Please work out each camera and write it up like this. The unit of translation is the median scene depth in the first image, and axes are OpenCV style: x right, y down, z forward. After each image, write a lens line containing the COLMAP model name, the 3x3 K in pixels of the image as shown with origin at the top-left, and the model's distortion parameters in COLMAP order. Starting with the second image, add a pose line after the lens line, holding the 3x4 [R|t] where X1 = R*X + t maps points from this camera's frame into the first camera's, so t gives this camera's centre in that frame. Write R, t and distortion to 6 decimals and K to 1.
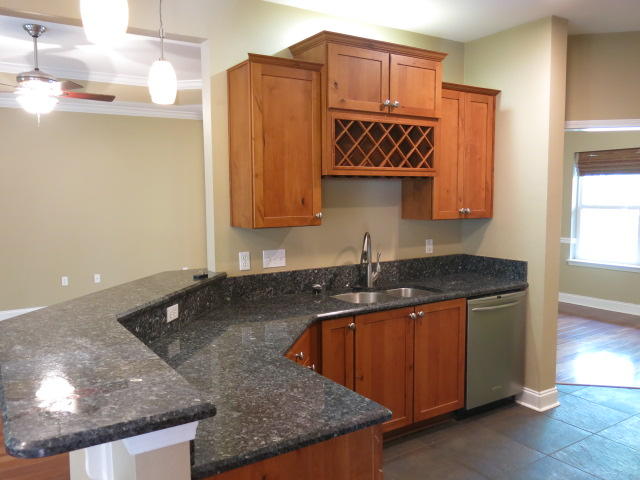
lens RADIAL K [[533.3, 0, 319.5], [0, 533.3, 242.6], [0, 0, 1]] dist [-0.025411, 0.005747]
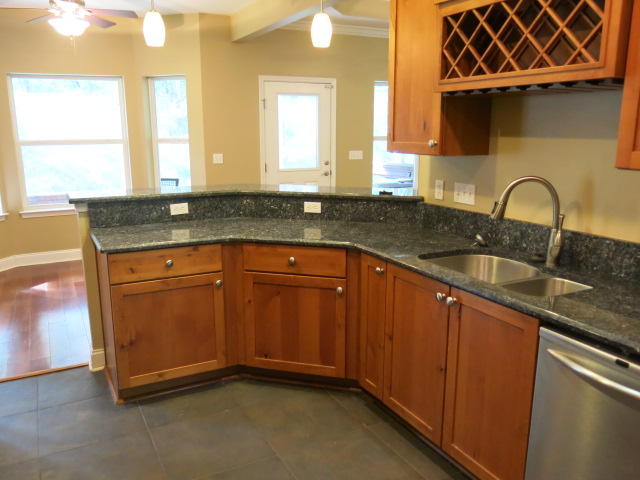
lens RADIAL K [[533.3, 0, 320.7], [0, 533.3, 240.6], [0, 0, 1]] dist [-0.025411, 0.005747]
pose [[-0.084737, 0.214884, -0.972957, 0.815181], [-0.082159, 0.971637, 0.221747, -0.070369], [0.993010, 0.098728, -0.064679, 0.859169]]
